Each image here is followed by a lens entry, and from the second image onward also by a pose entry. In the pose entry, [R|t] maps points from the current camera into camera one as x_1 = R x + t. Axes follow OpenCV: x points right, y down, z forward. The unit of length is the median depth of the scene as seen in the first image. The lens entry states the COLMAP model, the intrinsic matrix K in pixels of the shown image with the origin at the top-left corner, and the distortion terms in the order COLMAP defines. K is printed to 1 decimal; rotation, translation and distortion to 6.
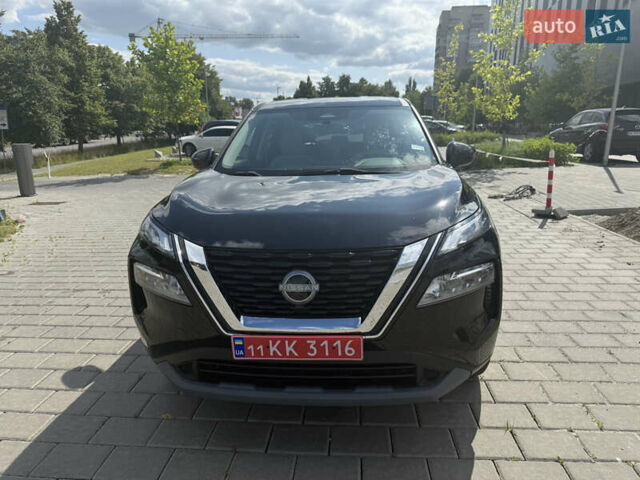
lens RADIAL K [[452.9, 0, 322.1], [0, 452.9, 236.8], [0, 0, 1]] dist [0.029287, -0.034268]
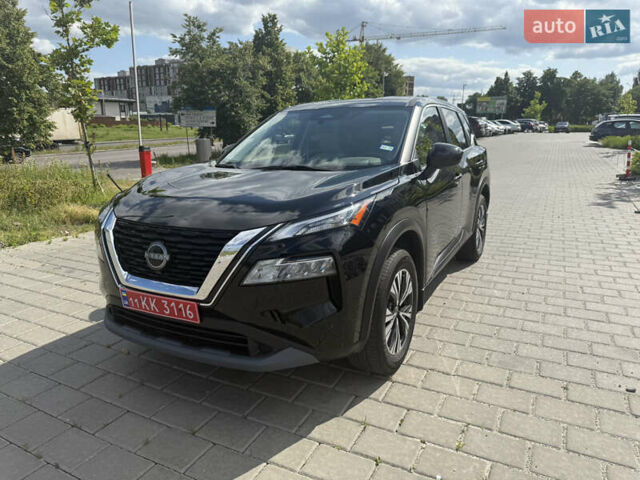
lens RADIAL K [[452.9, 0, 325.6], [0, 452.9, 240.9], [0, 0, 1]] dist [0.029287, -0.034268]
pose [[0.922375, 0.102221, -0.372526, 0.557696], [-0.098234, 0.994719, 0.029722, -0.007045], [0.373597, 0.009180, 0.927546, 0.015816]]
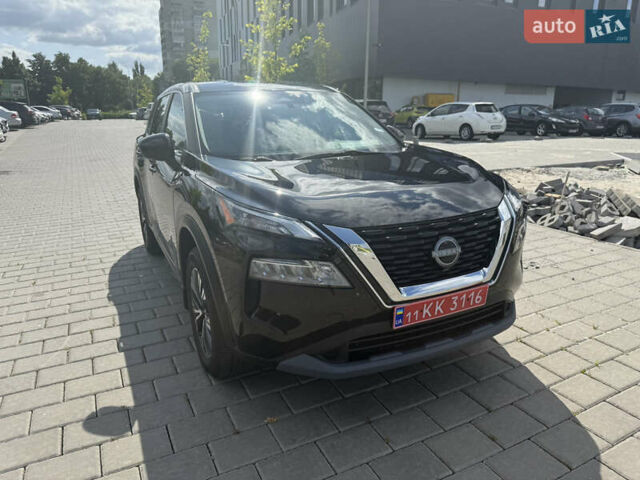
lens RADIAL K [[452.9, 0, 323.6], [0, 452.9, 240.2], [0, 0, 1]] dist [0.029287, -0.034268]
pose [[0.852820, -0.134128, 0.504686, -0.594047], [0.117745, 0.990954, 0.064395, -0.017857], [-0.508758, 0.004507, 0.860898, 0.120101]]
